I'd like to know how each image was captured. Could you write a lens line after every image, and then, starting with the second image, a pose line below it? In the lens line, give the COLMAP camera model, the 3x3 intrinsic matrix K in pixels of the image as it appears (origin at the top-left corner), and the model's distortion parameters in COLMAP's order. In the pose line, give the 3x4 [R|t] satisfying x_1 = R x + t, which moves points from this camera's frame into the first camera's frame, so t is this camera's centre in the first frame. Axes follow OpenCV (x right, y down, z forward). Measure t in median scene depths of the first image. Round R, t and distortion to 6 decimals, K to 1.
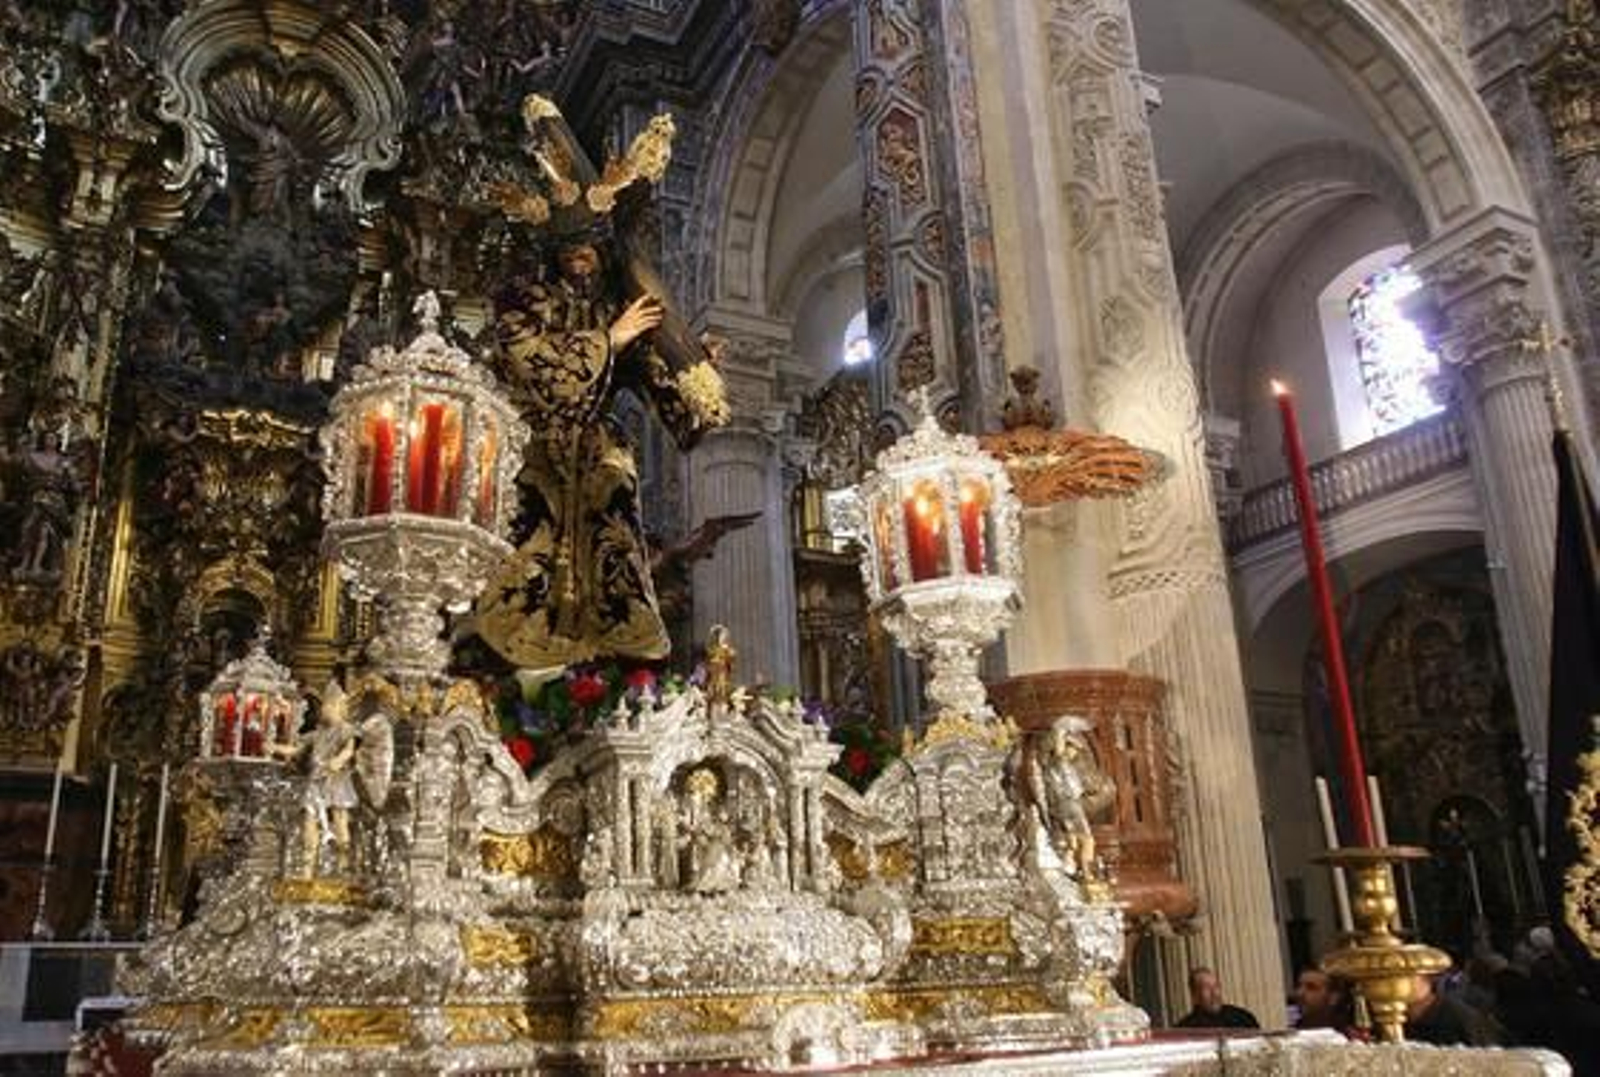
lens RADIAL K [[1313.3, 0, 760.0], [0, 1313.3, 542.6], [0, 0, 1]] dist [-0.086042, 0.059264]
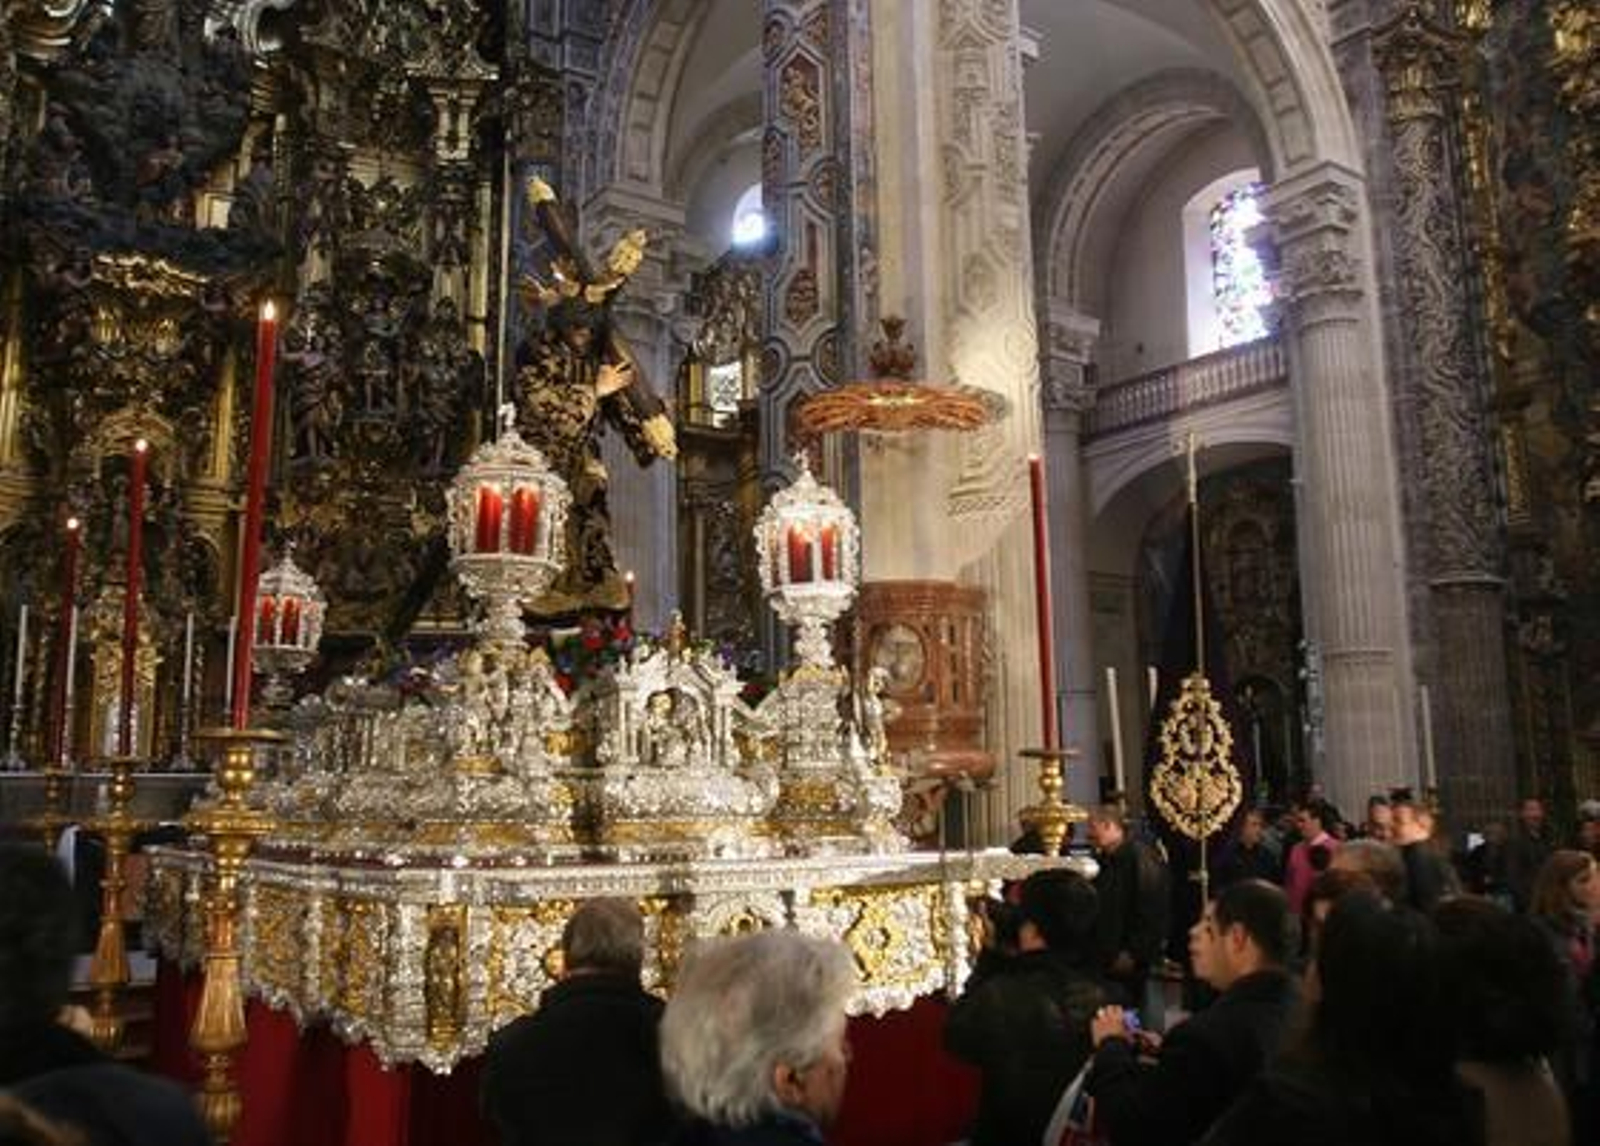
lens RADIAL K [[1378.0, 0, 799.1], [0, 1378.0, 546.7], [0, 0, 1]] dist [-0.060835, 0.013625]
pose [[0.990417, 0.045352, 0.130447, -0.084336], [-0.061729, 0.990313, 0.124375, -0.191906], [-0.123543, -0.131236, 0.983623, -0.583612]]
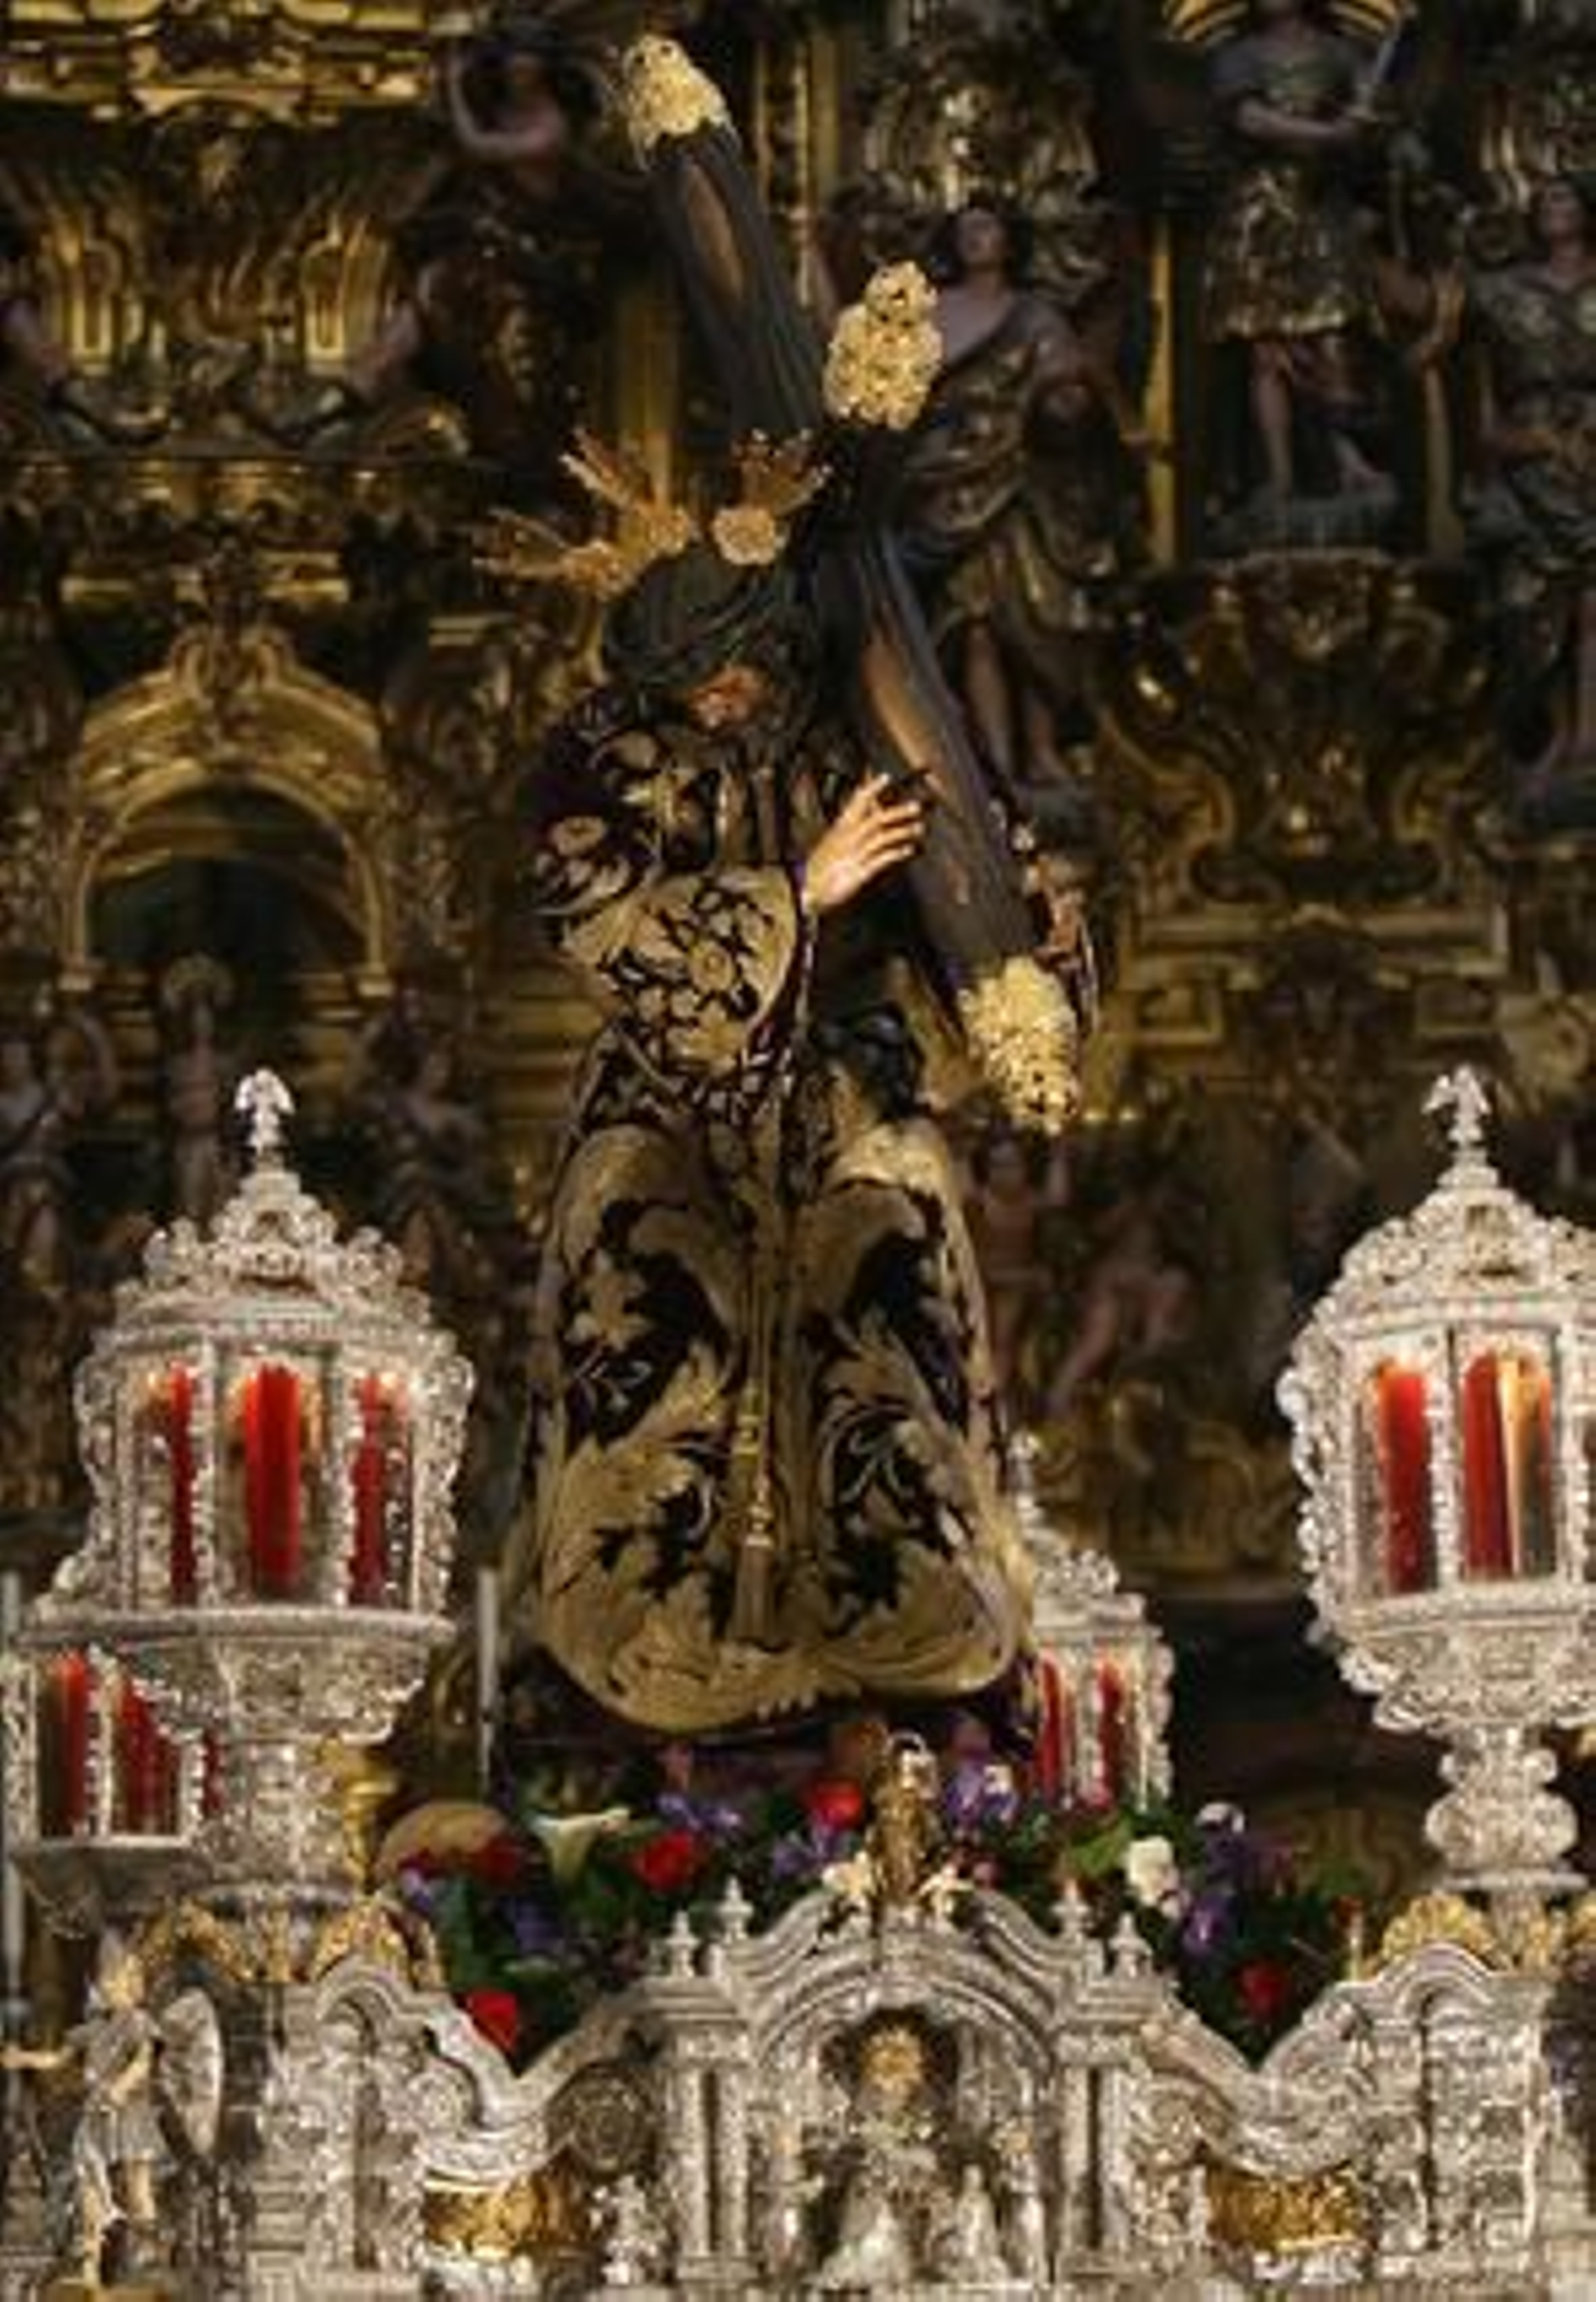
lens RADIAL K [[8063.0, 0, 798.0], [0, 8063.0, 1151.0], [0, 0, 1]] dist [-0.264569, -0.305906]
pose [[0.941992, -0.040775, -0.333149, 0.700407], [0.095538, 0.984107, 0.149689, -0.449005], [0.321750, -0.172834, 0.930916, -1.297012]]
